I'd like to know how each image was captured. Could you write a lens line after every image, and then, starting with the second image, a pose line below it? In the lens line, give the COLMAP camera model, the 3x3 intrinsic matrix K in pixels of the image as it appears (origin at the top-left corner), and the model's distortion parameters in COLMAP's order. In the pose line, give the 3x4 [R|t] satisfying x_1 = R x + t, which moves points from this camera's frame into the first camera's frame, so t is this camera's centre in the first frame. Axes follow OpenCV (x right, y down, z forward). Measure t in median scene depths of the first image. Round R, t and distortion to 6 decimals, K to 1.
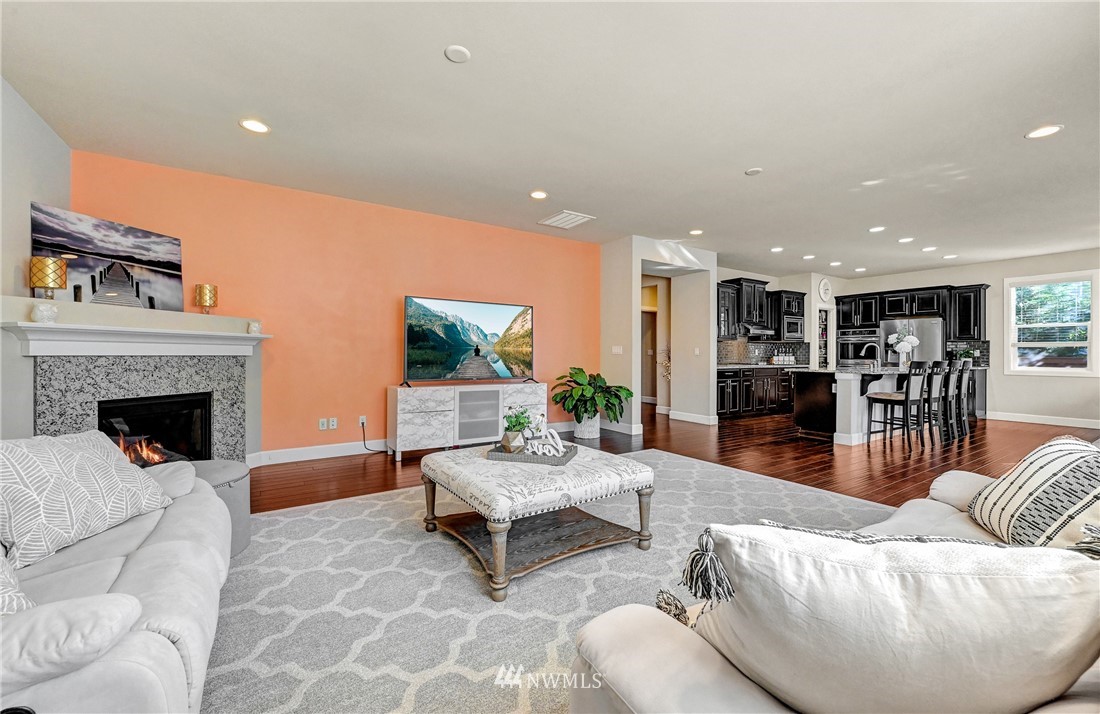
lens RADIAL K [[441.6, 0, 554.6], [0, 441.6, 356.5], [0, 0, 1]] dist [0.003017, 0.000181]
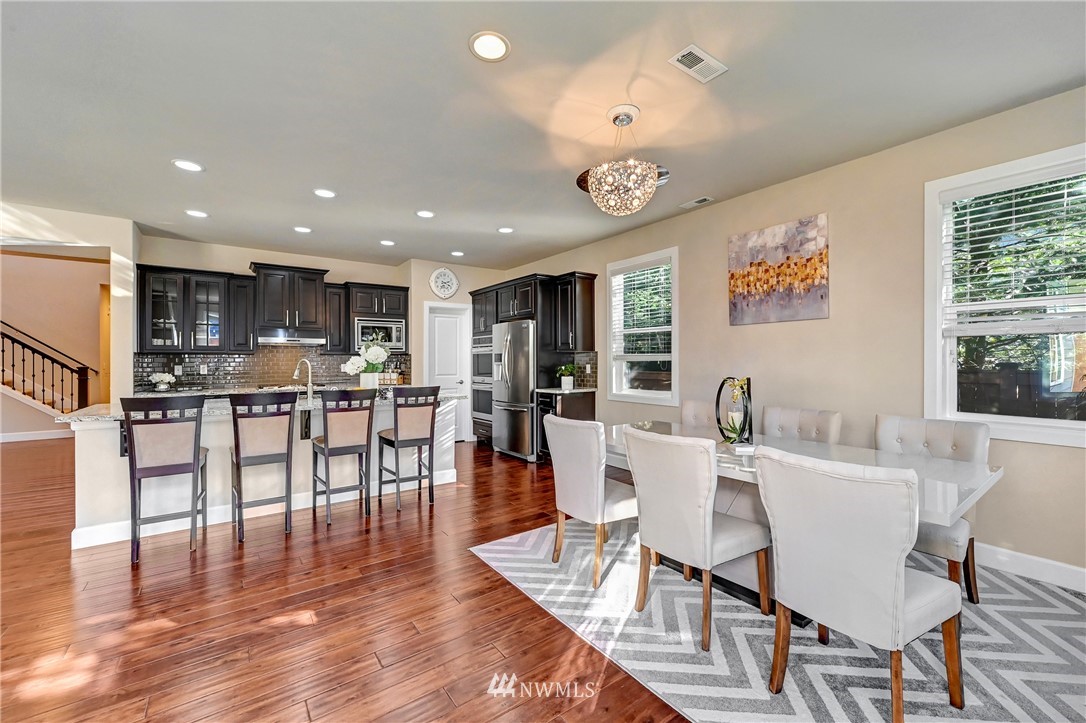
lens RADIAL K [[441.6, 0, 553.1], [0, 441.6, 359.2], [0, 0, 1]] dist [0.000794, 0.001069]
pose [[0.998713, -0.005337, 0.050442, 0.999386], [0.005620, 0.999969, -0.005470, -0.022897], [-0.050411, 0.005746, 0.998712, 0.330124]]
